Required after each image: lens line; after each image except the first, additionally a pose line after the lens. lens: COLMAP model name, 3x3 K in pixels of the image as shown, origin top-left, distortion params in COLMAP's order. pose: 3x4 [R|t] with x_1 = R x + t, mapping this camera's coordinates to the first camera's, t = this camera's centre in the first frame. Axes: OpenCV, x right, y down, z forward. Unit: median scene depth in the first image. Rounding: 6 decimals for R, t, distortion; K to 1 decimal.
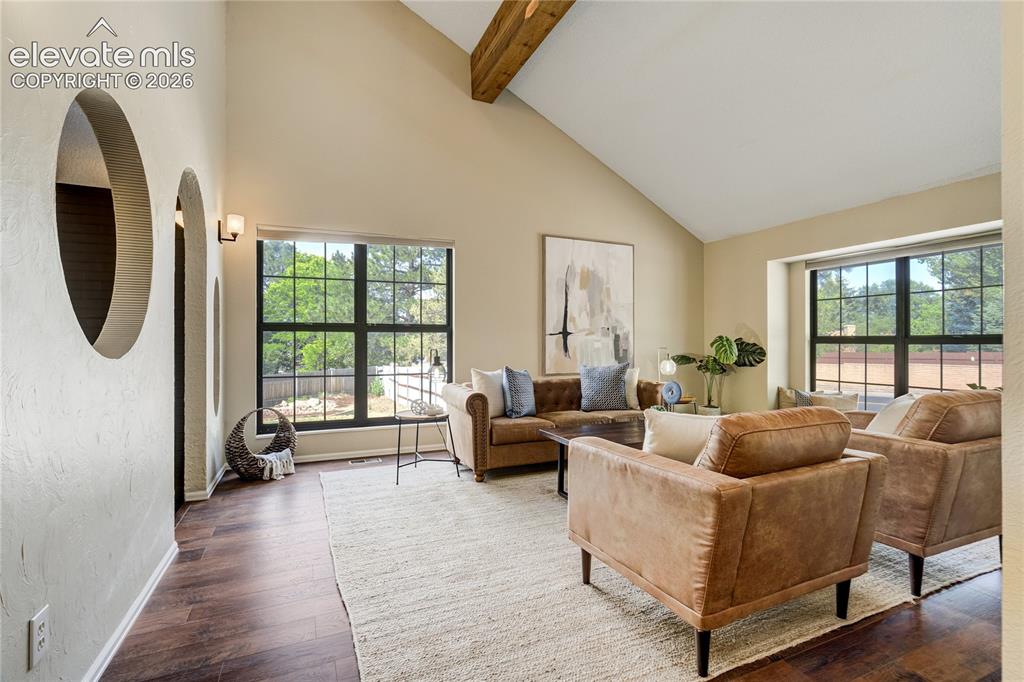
lens RADIAL K [[476.7, 0, 516.9], [0, 476.7, 345.5], [0, 0, 1]] dist [-0.028904, 0.013796]
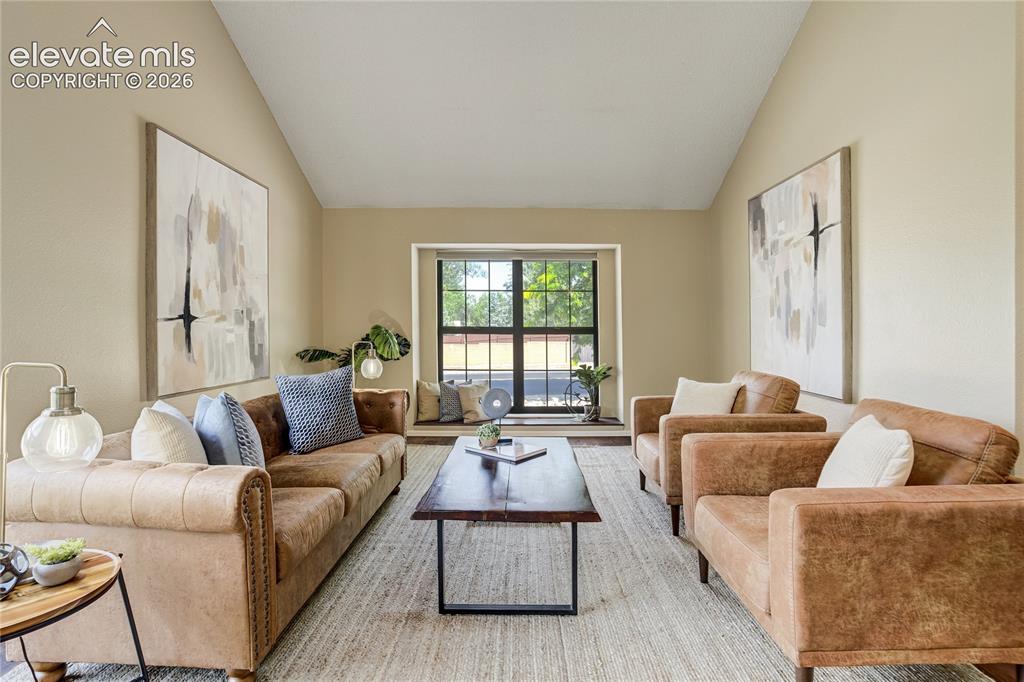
lens RADIAL K [[476.7, 0, 504.1], [0, 476.7, 331.4], [0, 0, 1]] dist [-0.028904, 0.013796]
pose [[0.462547, -0.001909, 0.886592, -0.209231], [0.003929, 0.999992, 0.000103, -0.008384], [-0.886586, 0.003436, 0.462551, 0.425078]]
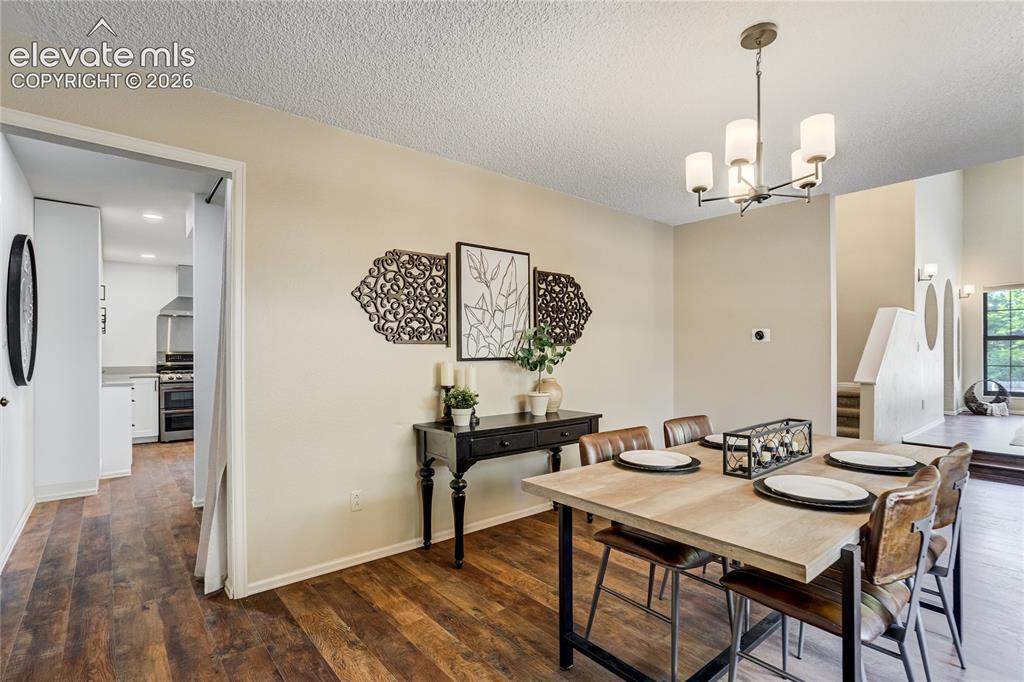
lens RADIAL K [[476.7, 0, 505.4], [0, 476.7, 360.0], [0, 0, 1]] dist [-0.028904, 0.013796]
pose [[0.262222, 0.006992, -0.964982, 0.485992], [0.008152, 0.999922, 0.009460, 0.009446], [0.964973, -0.010347, 0.262144, -0.854086]]
